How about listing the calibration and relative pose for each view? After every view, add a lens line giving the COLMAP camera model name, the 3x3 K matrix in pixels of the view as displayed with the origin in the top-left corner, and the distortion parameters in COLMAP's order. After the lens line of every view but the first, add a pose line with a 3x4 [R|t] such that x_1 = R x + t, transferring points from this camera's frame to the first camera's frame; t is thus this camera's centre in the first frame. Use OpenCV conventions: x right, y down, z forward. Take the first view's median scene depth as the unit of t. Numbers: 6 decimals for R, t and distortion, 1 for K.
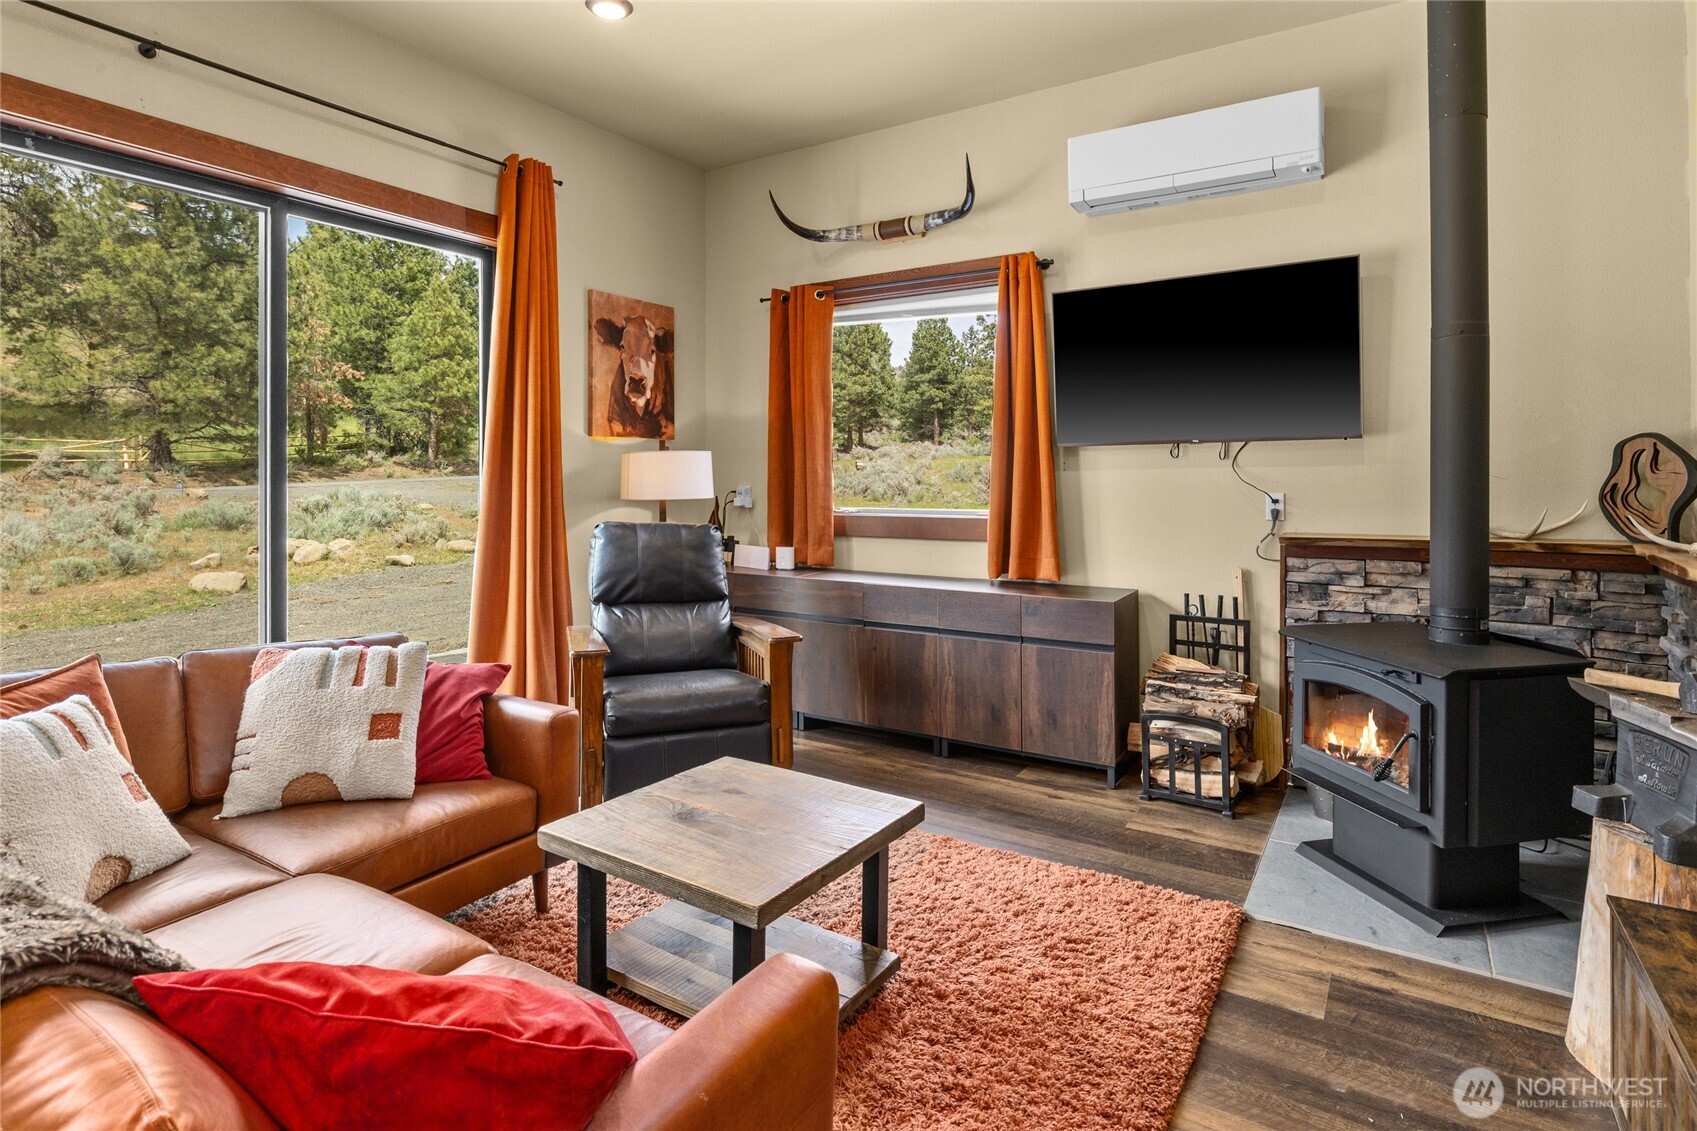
lens RADIAL K [[889.3, 0, 851.3], [0, 889.3, 476.5], [0, 0, 1]] dist [-0.003980, 0.000449]
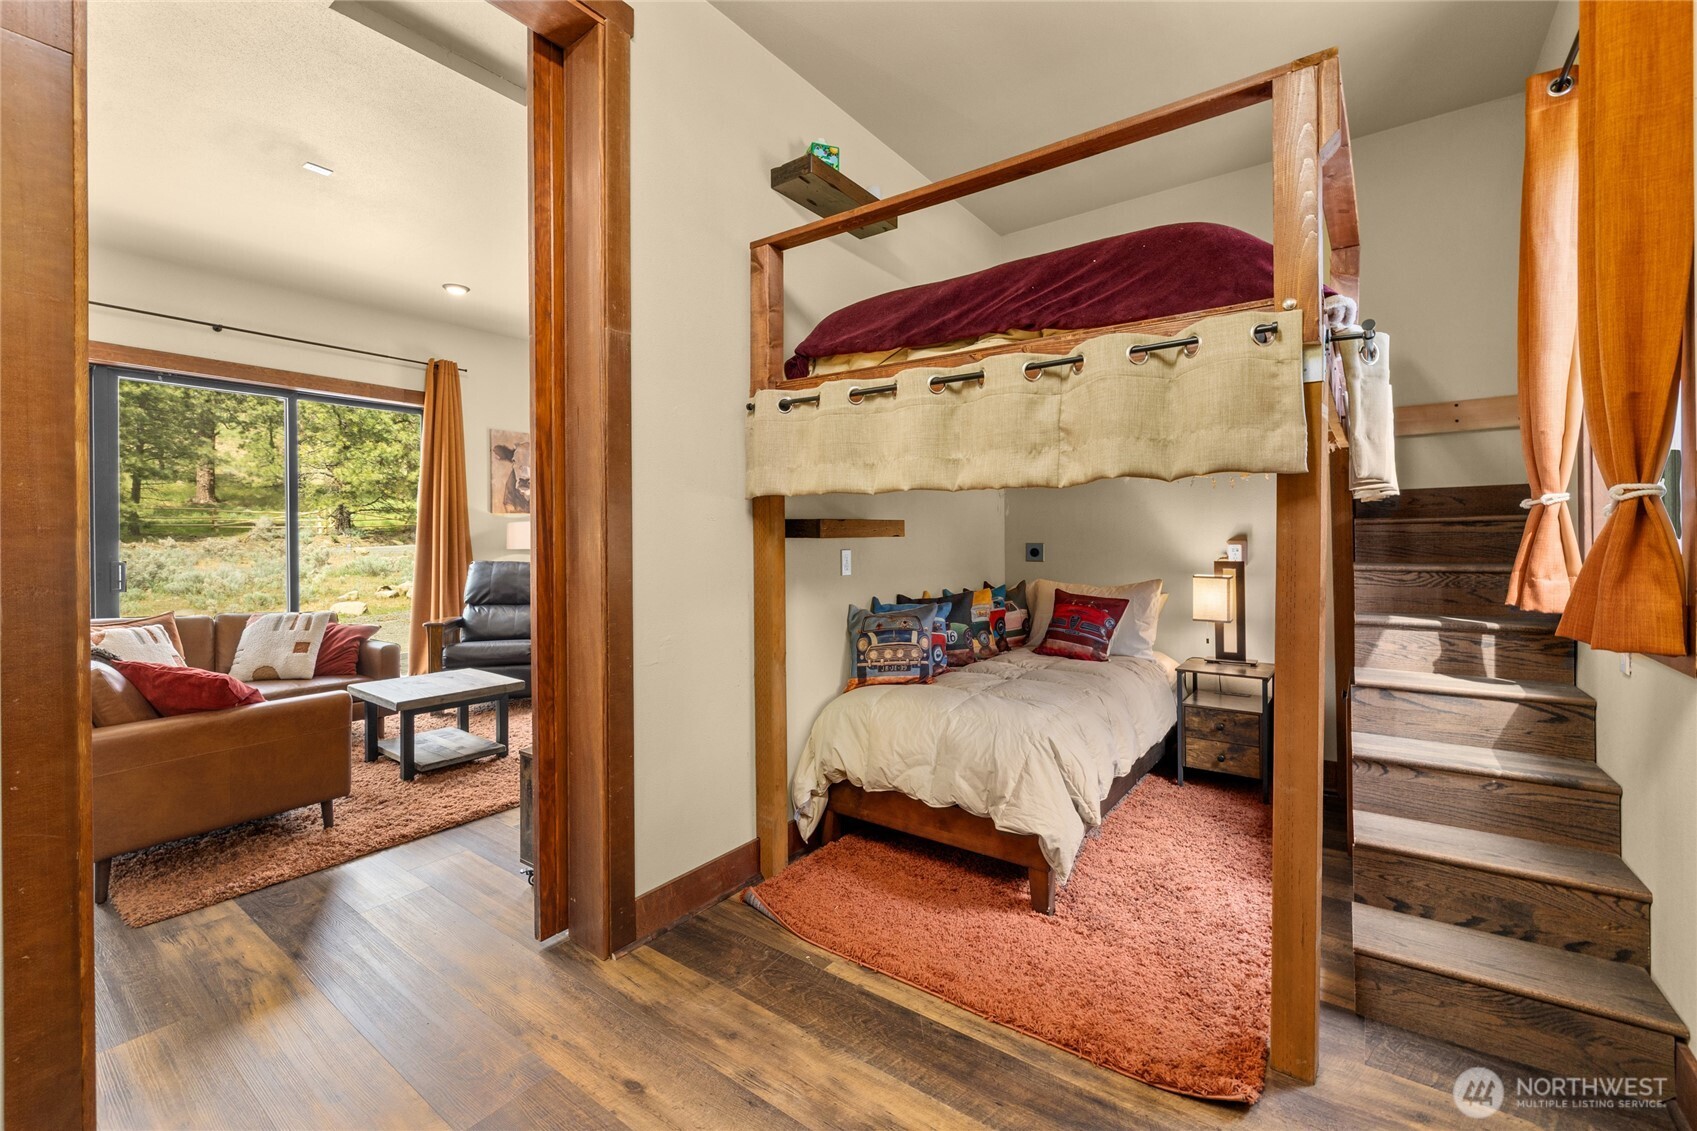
lens RADIAL K [[731.2, 0, 850.5], [0, 731.2, 542.2], [0, 0, 1]] dist [0.000452, 0.000096]
pose [[0.997269, -0.002499, -0.073811, 0.616549], [0.002953, 0.999977, 0.006050, 0.006486], [0.073794, -0.006251, 0.997254, -0.454423]]
